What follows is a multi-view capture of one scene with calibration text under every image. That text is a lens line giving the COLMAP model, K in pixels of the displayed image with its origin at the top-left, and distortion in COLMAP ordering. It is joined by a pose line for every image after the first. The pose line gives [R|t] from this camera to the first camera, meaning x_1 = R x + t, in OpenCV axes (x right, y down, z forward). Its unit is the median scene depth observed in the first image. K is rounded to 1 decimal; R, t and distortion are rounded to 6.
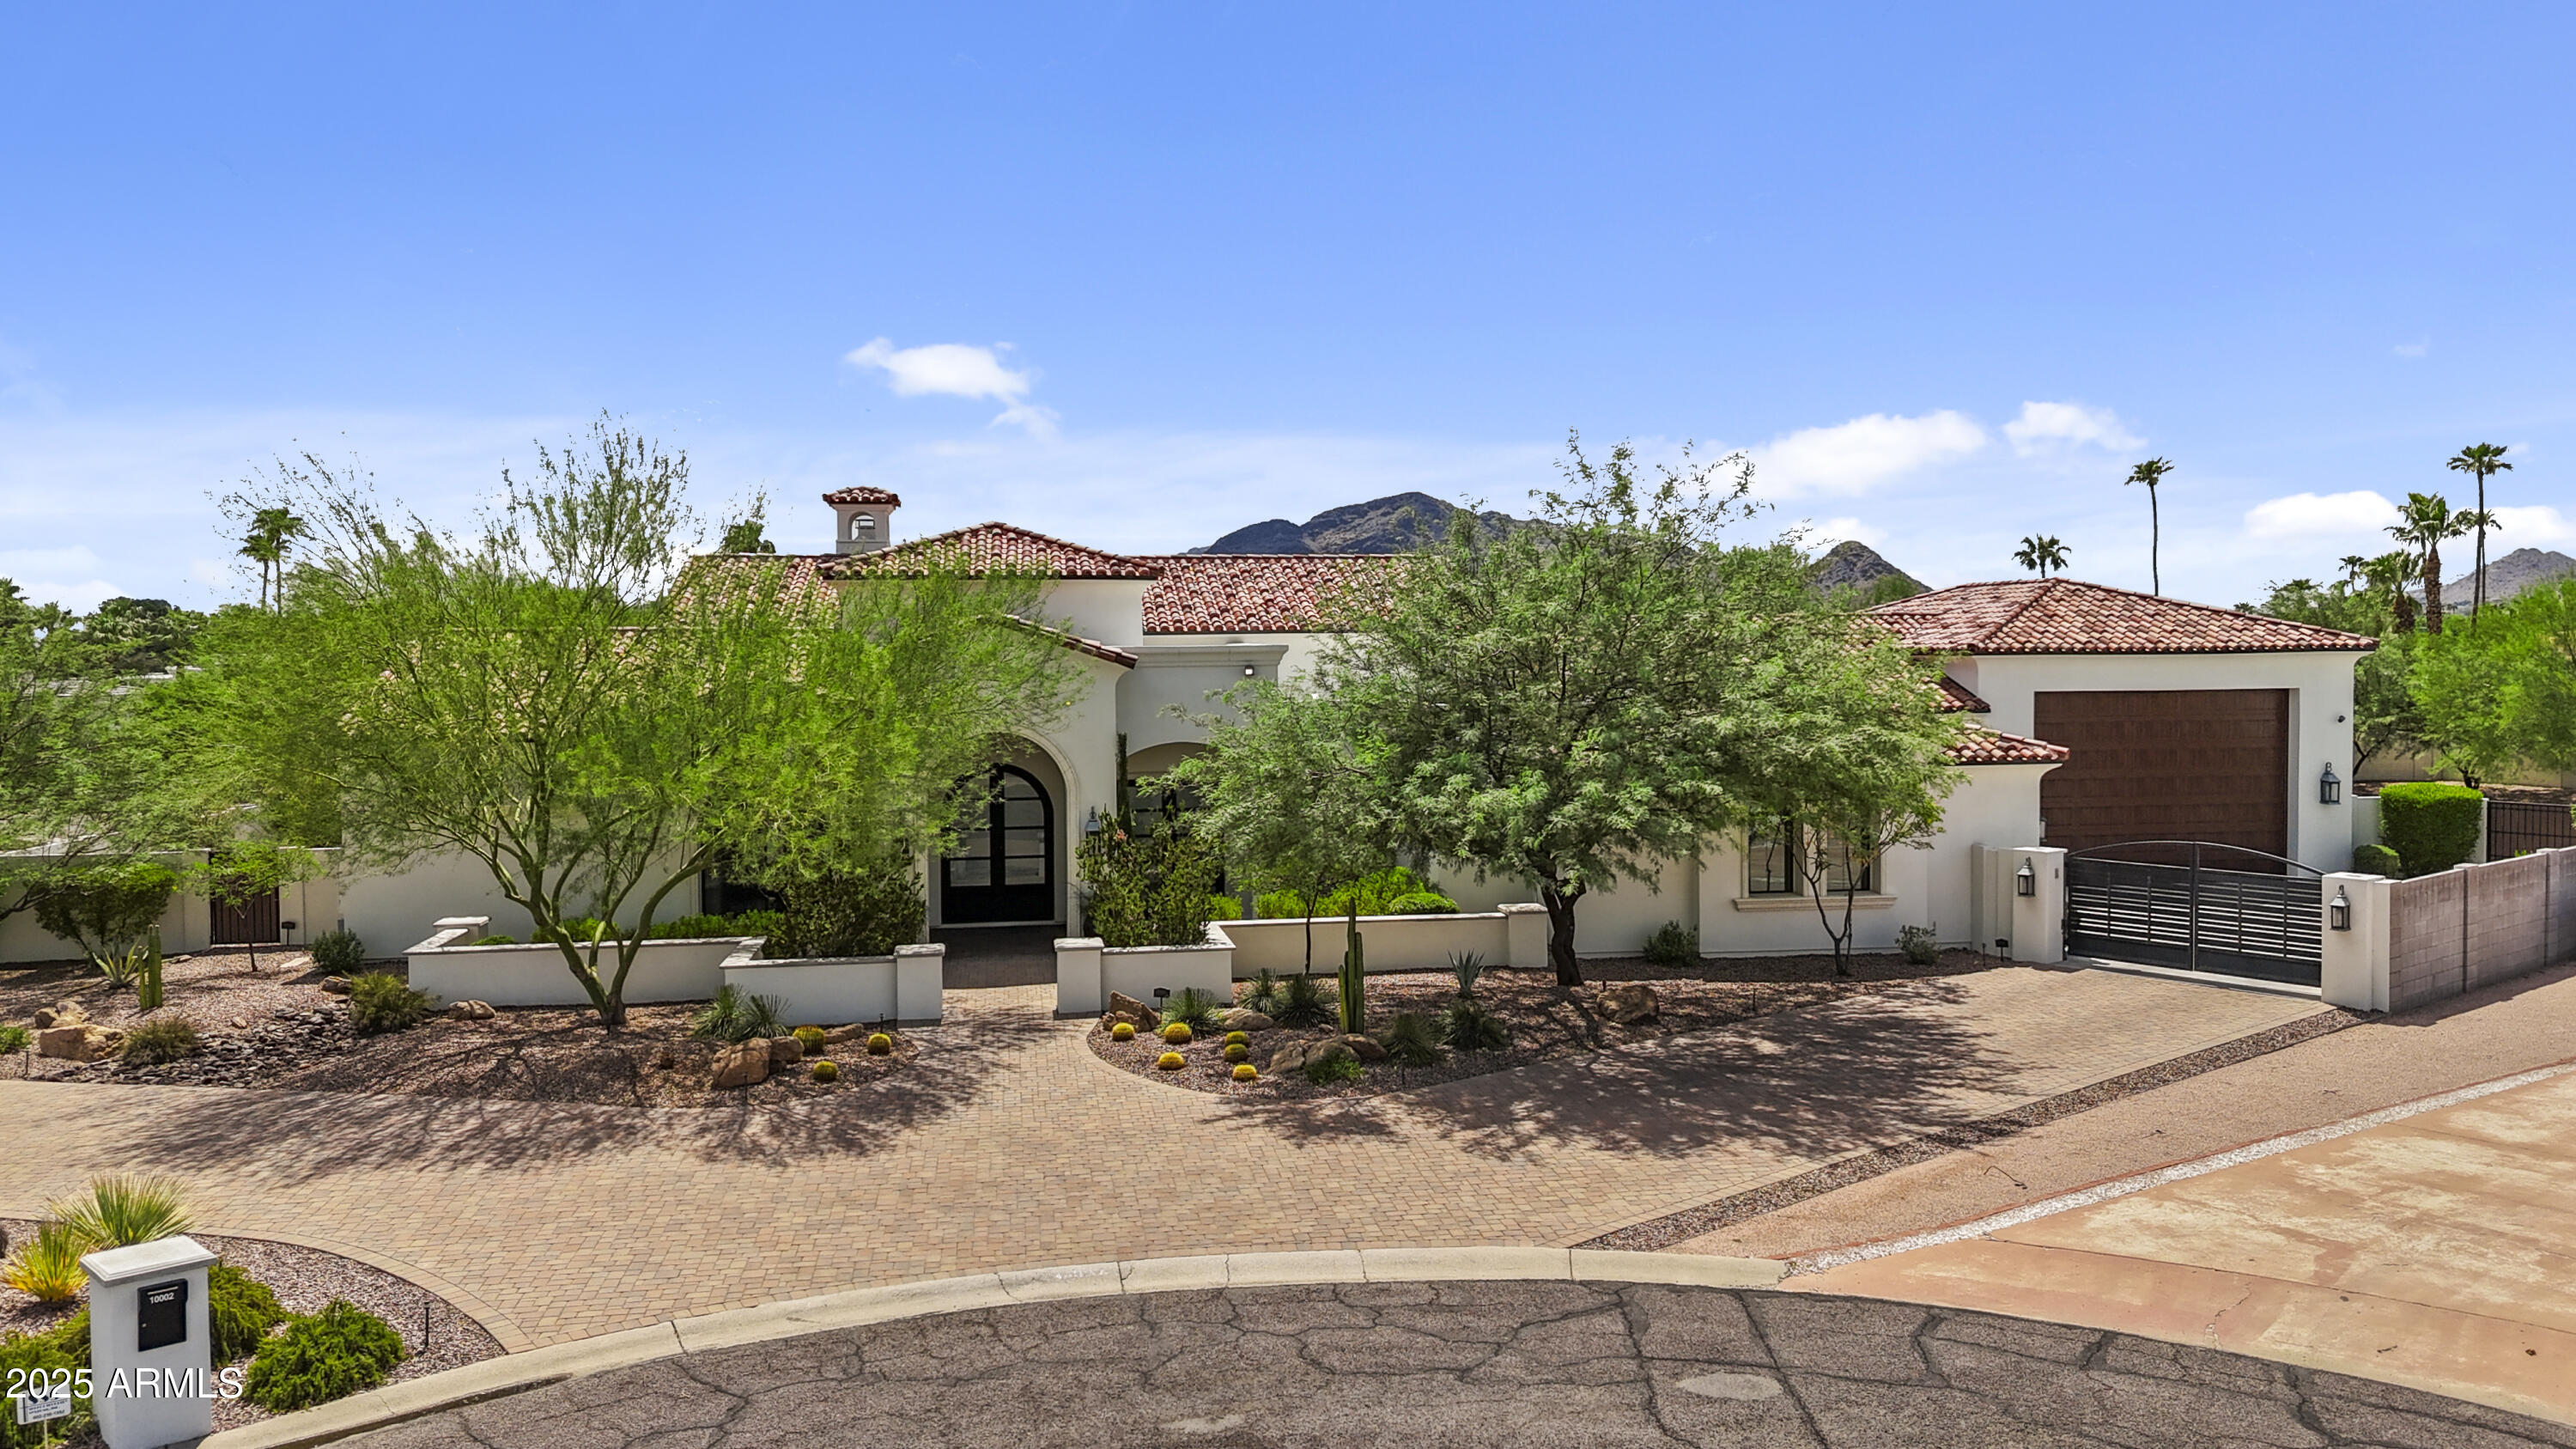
lens RADIAL K [[1897.7, 0, 1284.9], [0, 1897.7, 718.3], [0, 0, 1]] dist [0.069417, -0.060529]
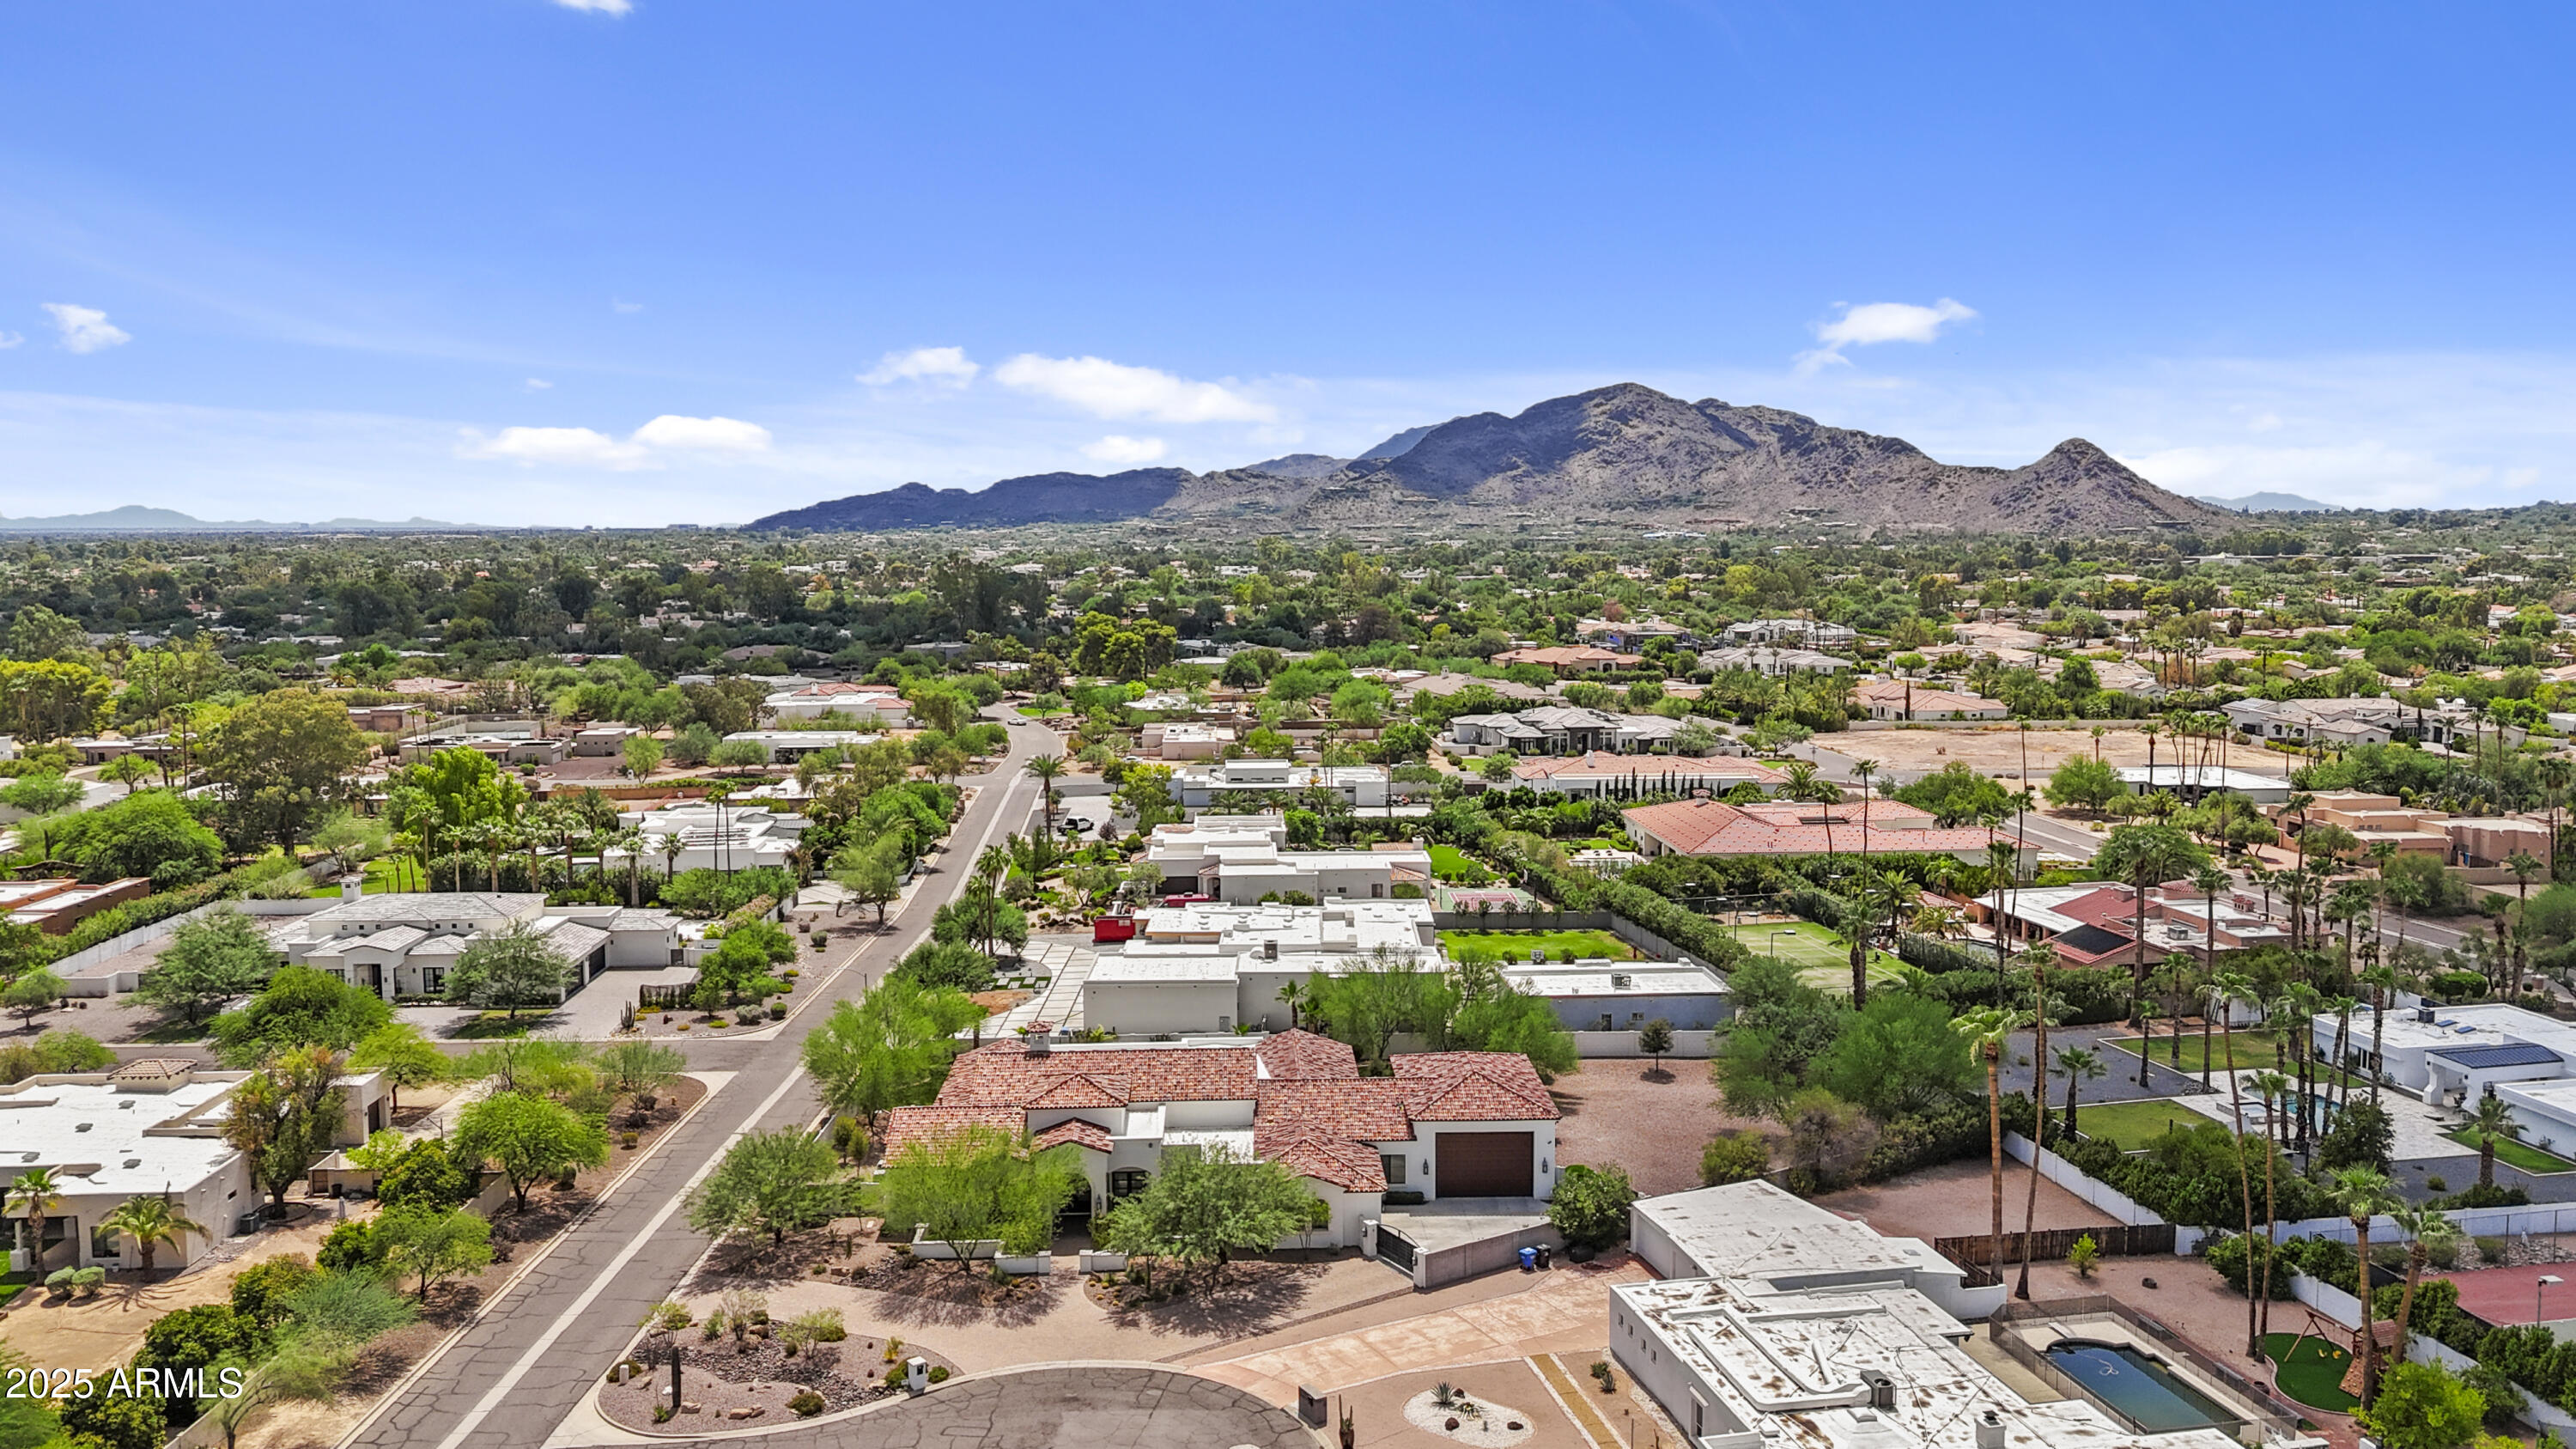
lens RADIAL K [[1889.6, 0, 1284.4], [0, 1889.6, 724.5], [0, 0, 1]] dist [0.078372, -0.072330]
pose [[0.993246, 0.016925, -0.114783, 1.059962], [-0.008614, 0.997330, 0.072520, -1.826866], [0.115704, -0.071042, 0.990740, -3.976962]]
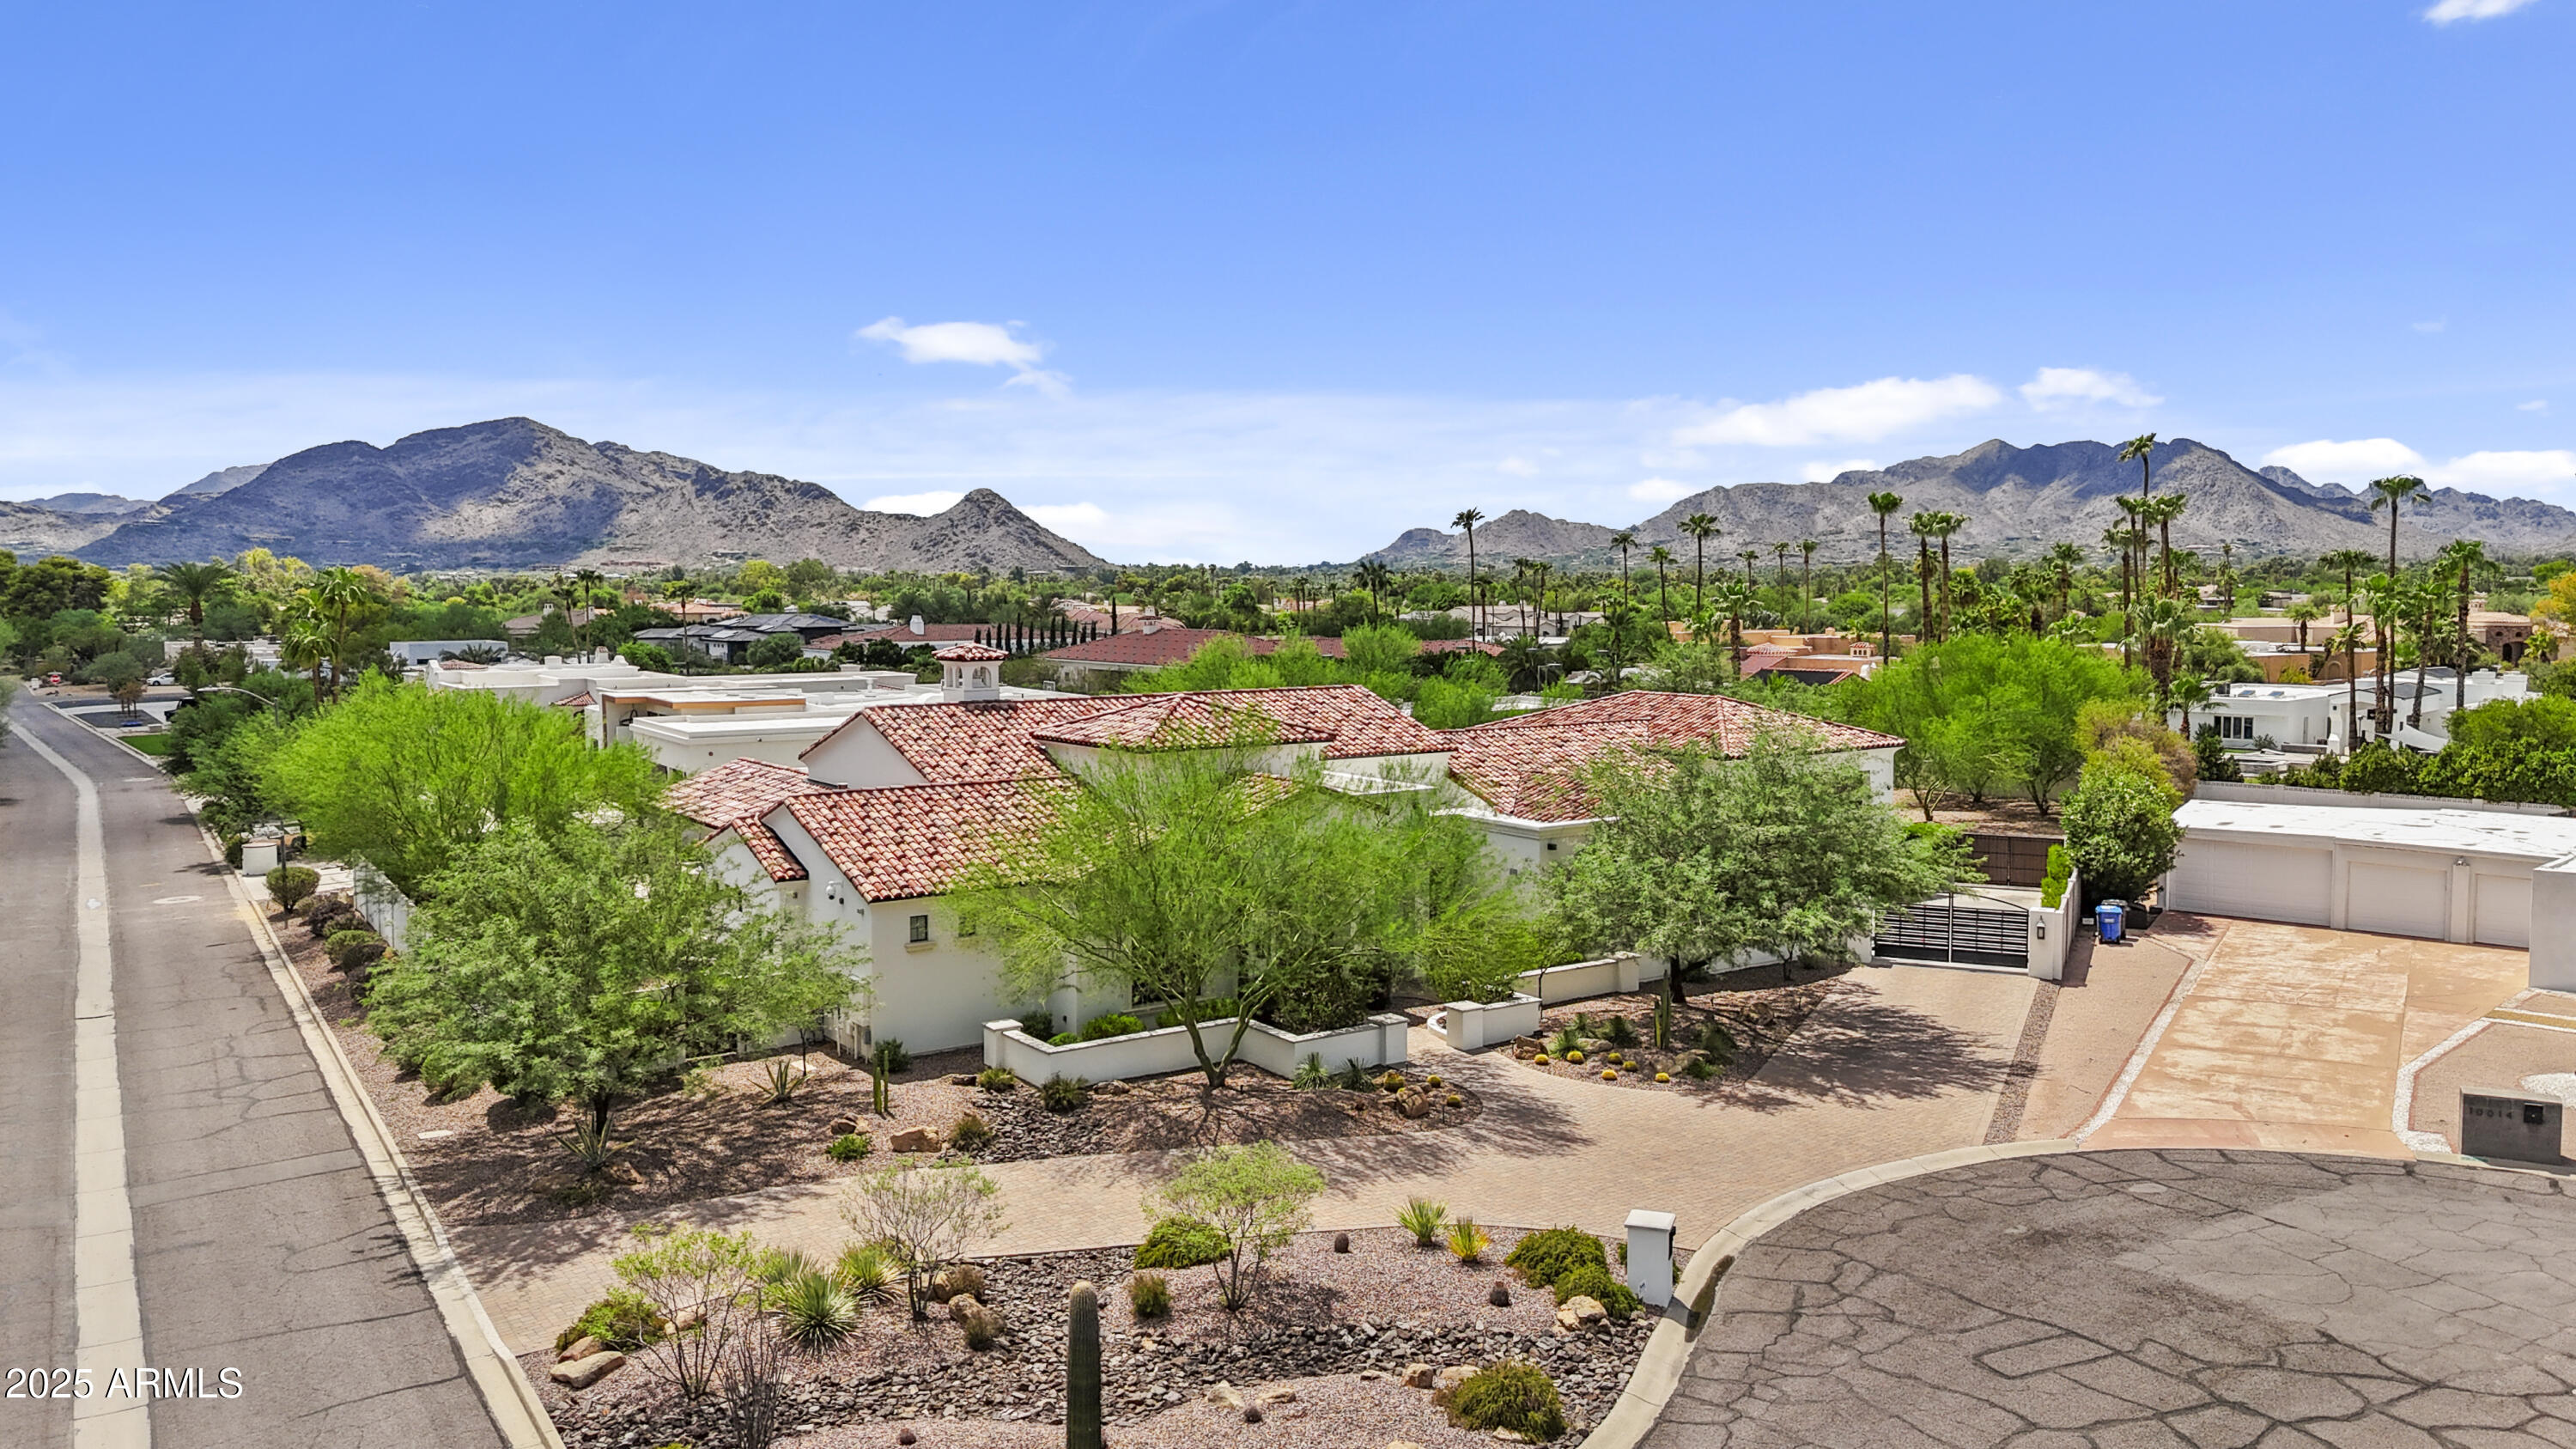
lens RADIAL K [[1897.7, 0, 1284.9], [0, 1897.7, 718.3], [0, 0, 1]] dist [0.069417, -0.060529]
pose [[0.899230, -0.025445, 0.436736, -1.432780], [0.011115, 0.999314, 0.035335, -0.277991], [-0.437335, -0.026919, 0.898896, -0.564387]]
